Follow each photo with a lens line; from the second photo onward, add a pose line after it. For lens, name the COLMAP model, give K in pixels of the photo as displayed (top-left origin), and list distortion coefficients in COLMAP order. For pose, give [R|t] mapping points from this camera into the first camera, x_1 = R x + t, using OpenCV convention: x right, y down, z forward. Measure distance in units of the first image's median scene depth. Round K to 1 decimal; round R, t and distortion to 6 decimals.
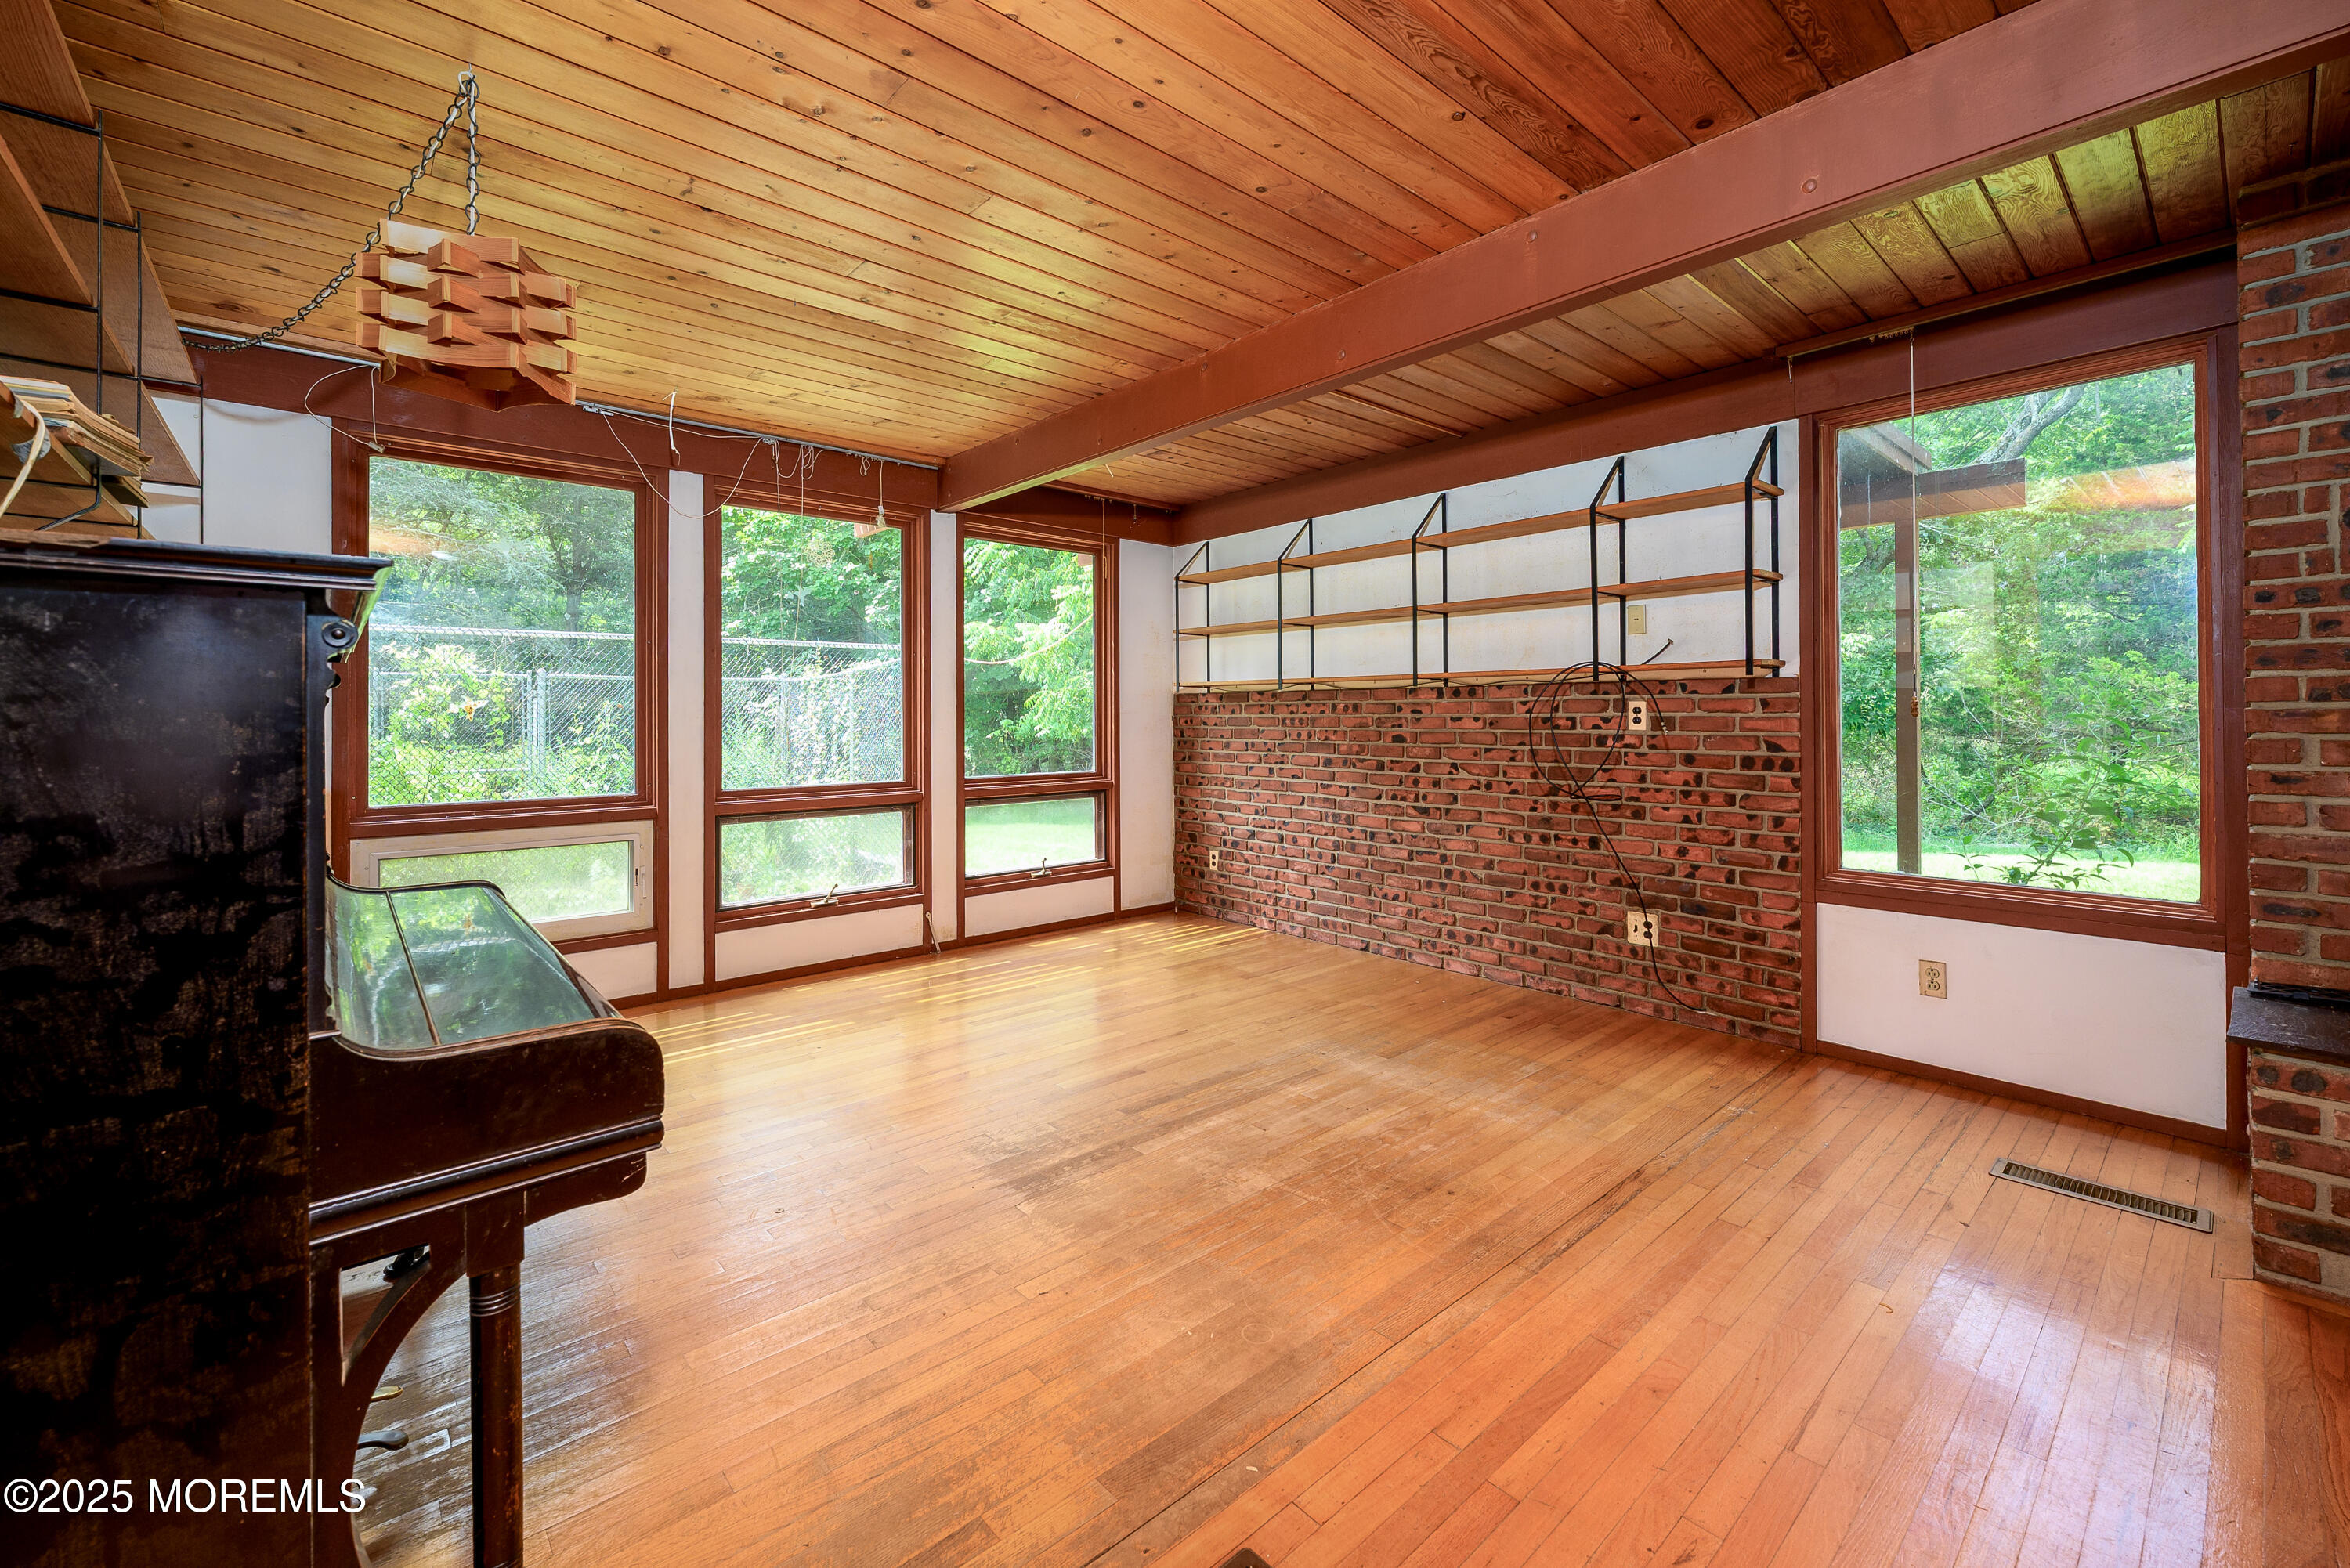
lens RADIAL K [[960.0, 0, 1174.3], [0, 960.0, 715.9], [0, 0, 1]] dist [0.001695, -0.000558]
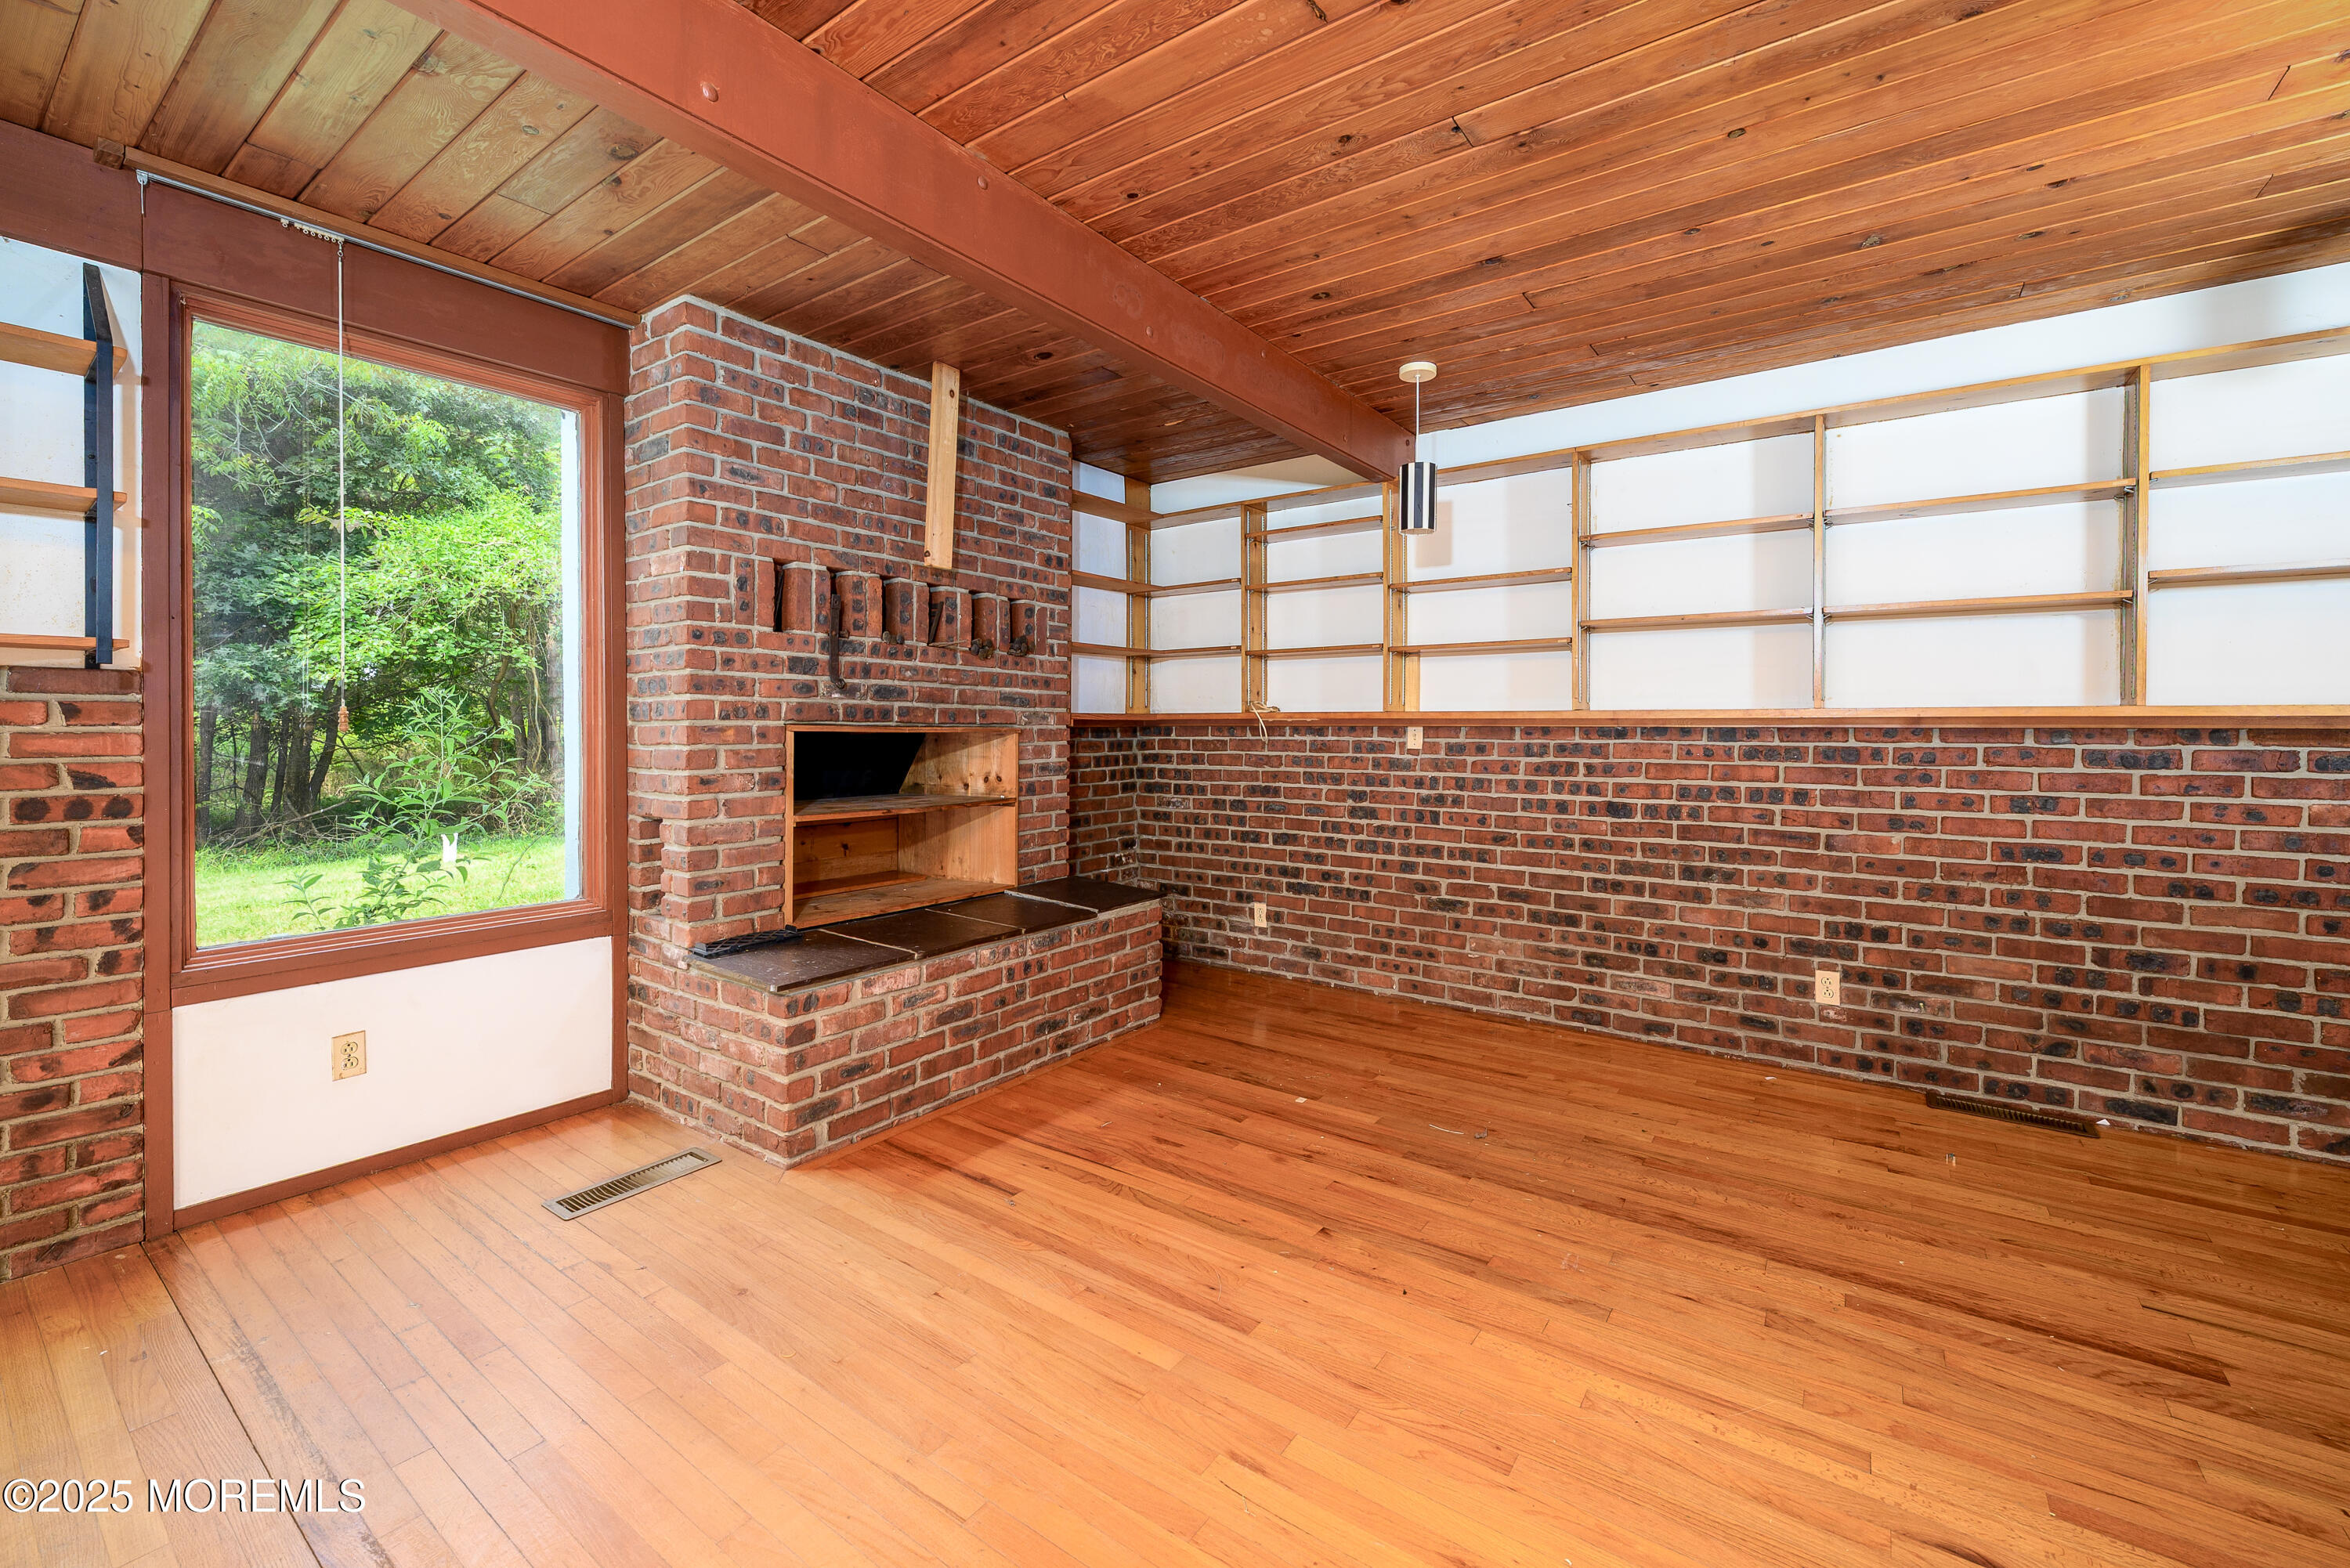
lens RADIAL K [[960.0, 0, 1220.8], [0, 960.0, 728.5], [0, 0, 1]] dist [0.001695, -0.000558]
pose [[-0.237078, -0.004393, 0.971481, -0.157195], [-0.005791, 0.999978, 0.003109, -0.007715], [-0.971473, -0.004889, -0.237098, 0.443512]]
